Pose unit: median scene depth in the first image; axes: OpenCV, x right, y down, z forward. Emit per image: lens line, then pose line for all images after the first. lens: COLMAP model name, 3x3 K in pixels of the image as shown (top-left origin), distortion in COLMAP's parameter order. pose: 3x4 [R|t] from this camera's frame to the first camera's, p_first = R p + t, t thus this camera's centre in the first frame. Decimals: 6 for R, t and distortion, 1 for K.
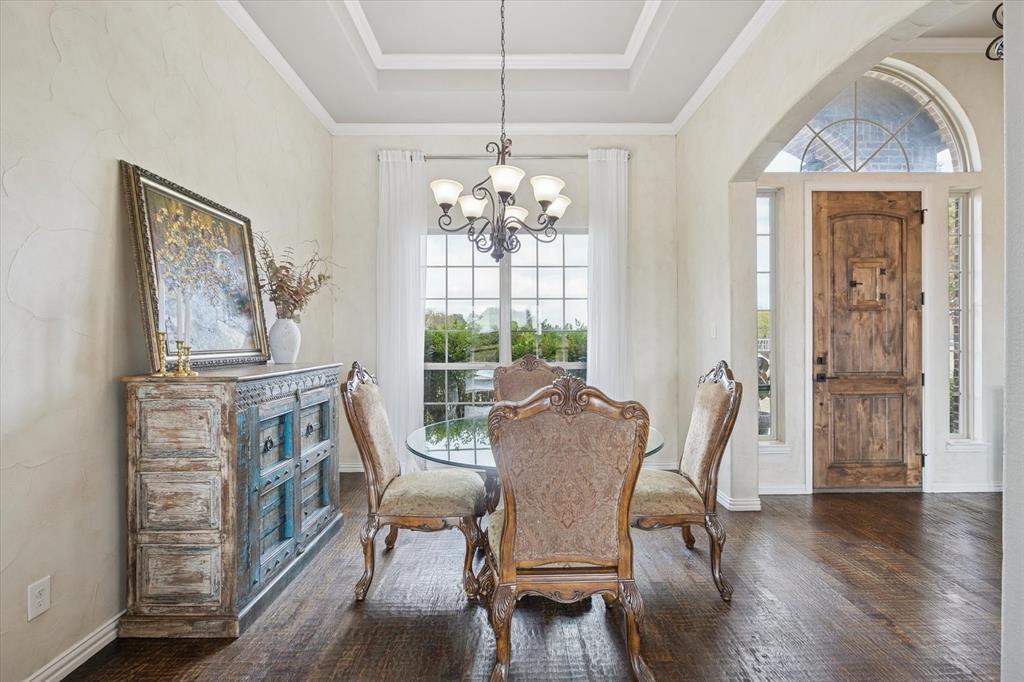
lens RADIAL K [[462.8, 0, 517.0], [0, 462.8, 339.7], [0, 0, 1]] dist [-0.018267, 0.006047]
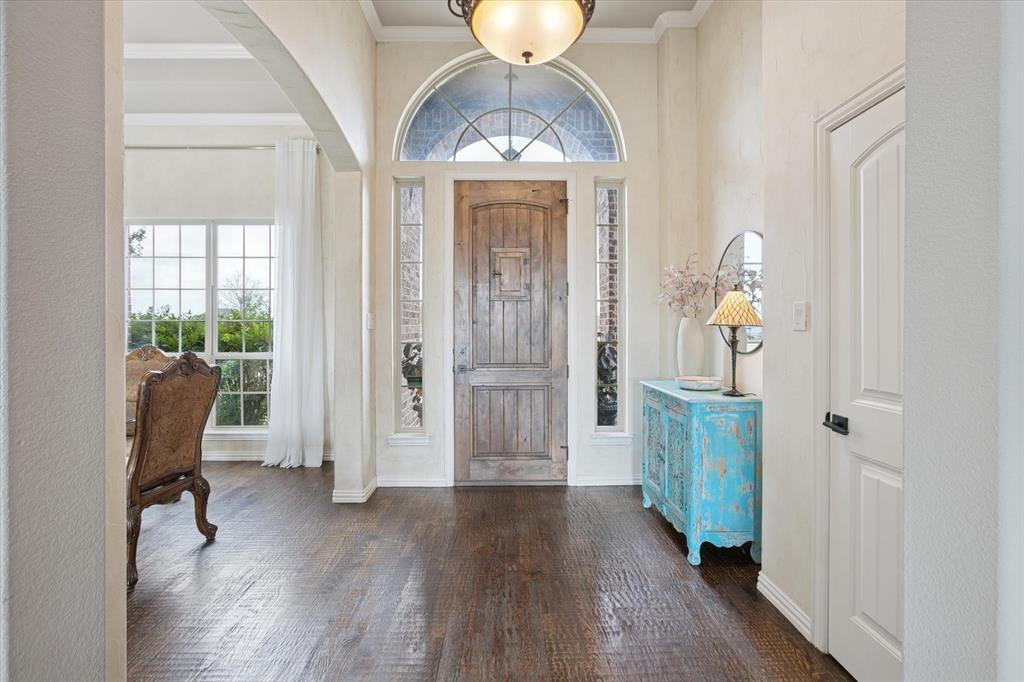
lens RADIAL K [[462.8, 0, 510.4], [0, 462.8, 327.4], [0, 0, 1]] dist [-0.018267, 0.006047]
pose [[0.999974, 0.002762, 0.006626, 0.758523], [-0.002712, 0.999968, -0.007562, 0.000659], [-0.006646, 0.007544, 0.999949, 0.003977]]
